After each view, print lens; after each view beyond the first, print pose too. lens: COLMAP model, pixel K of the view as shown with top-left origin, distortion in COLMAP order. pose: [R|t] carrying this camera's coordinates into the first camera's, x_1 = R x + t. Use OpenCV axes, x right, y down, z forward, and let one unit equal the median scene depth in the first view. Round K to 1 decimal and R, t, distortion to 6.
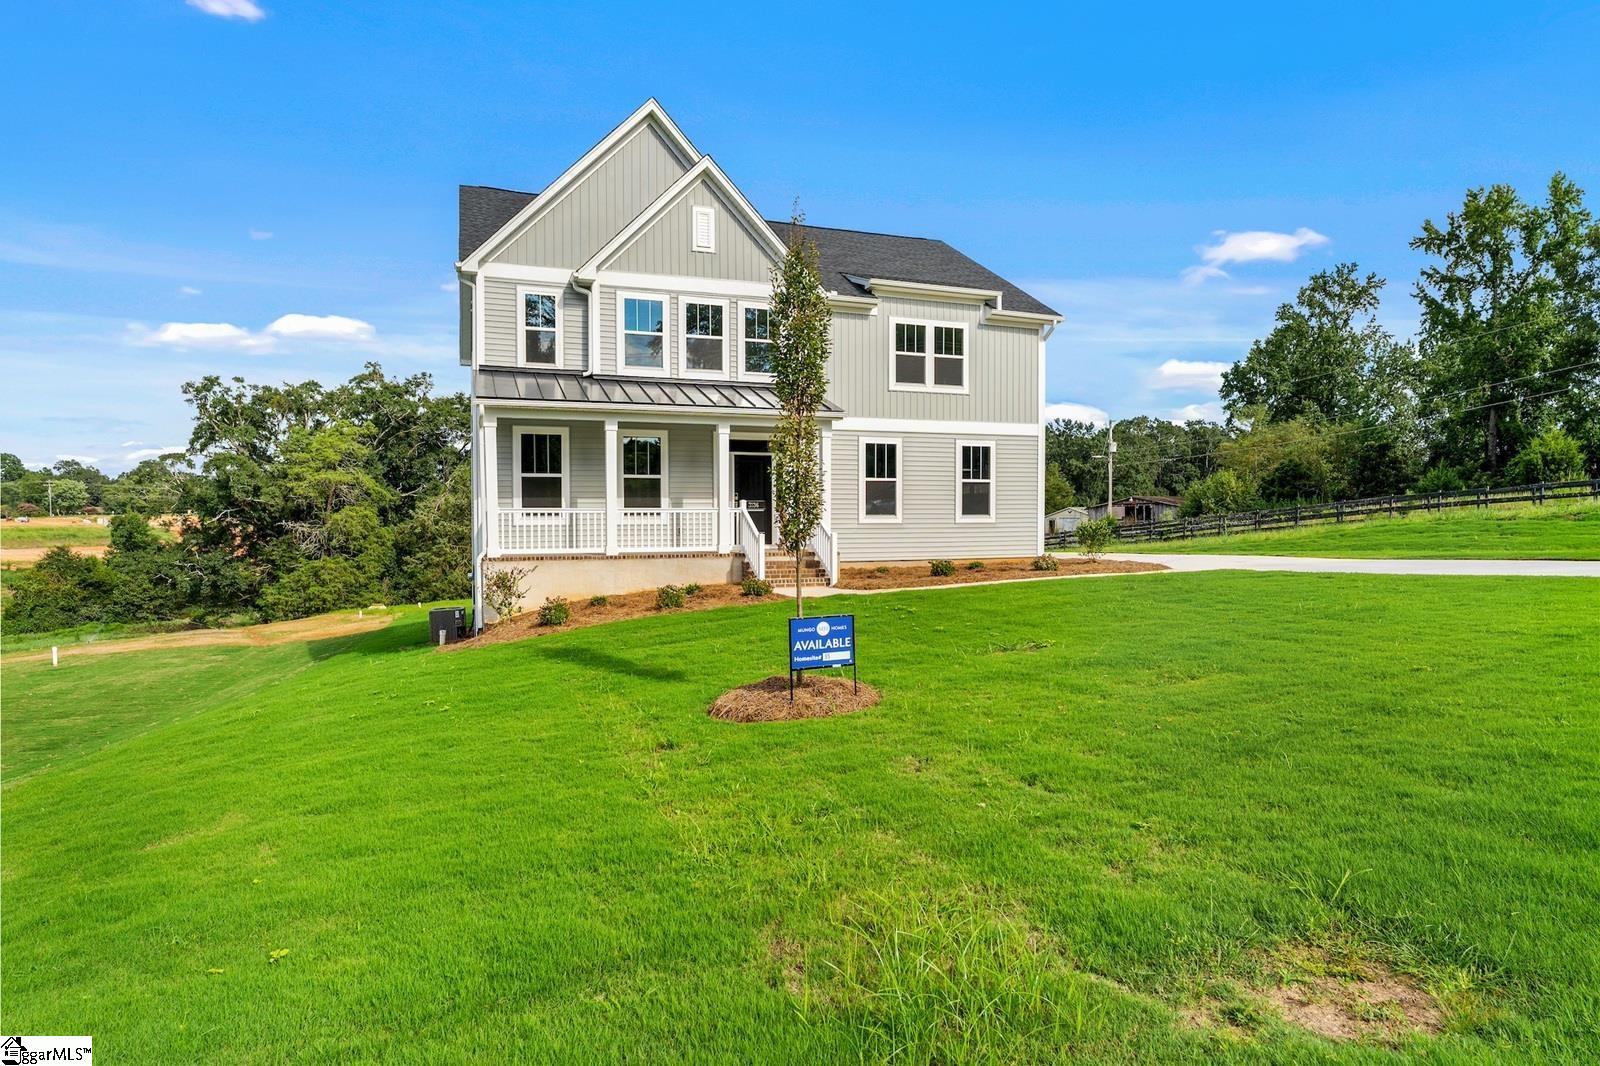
lens RADIAL K [[937.4, 0, 800.0], [0, 937.4, 533.0], [0, 0, 1]] dist [0.000951, -0.000564]
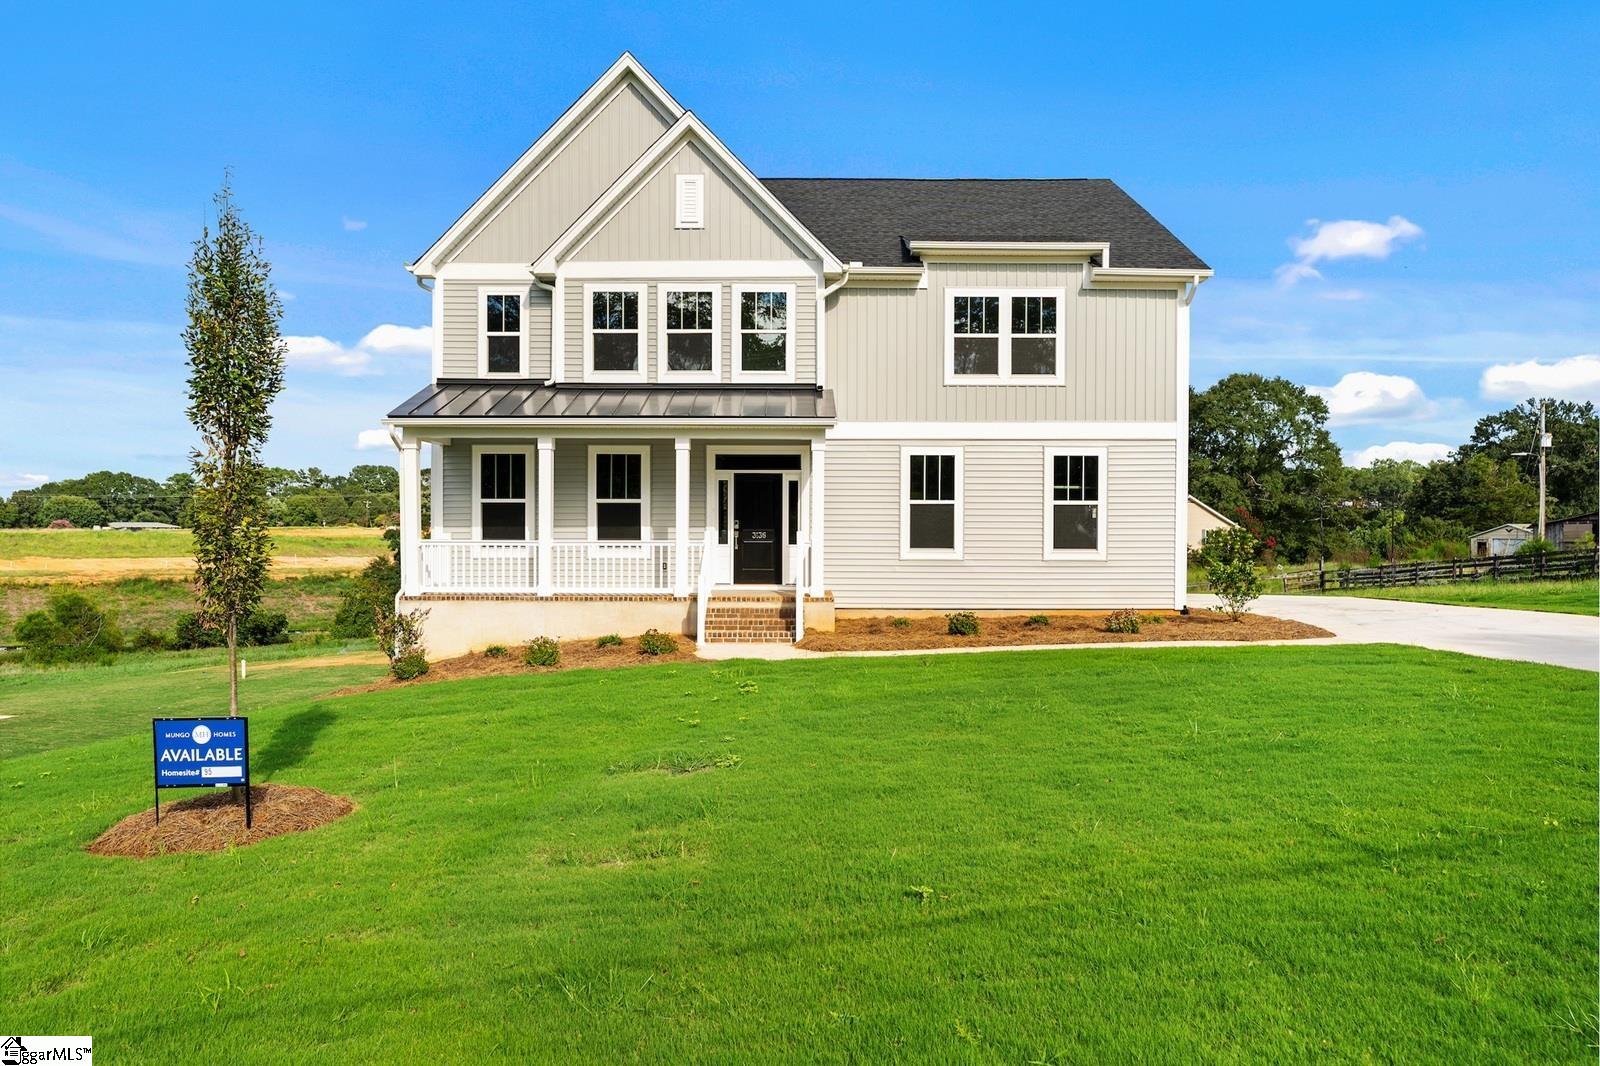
lens RADIAL K [[1079.5, 0, 800.0], [0, 1079.5, 533.0], [0, 0, 1]] dist [-0.000855, 0.001130]
pose [[0.933039, 0.007699, -0.359693, 0.328582], [-0.012021, 0.999880, -0.009779, -0.023817], [0.359575, 0.013448, 0.933019, 0.152748]]
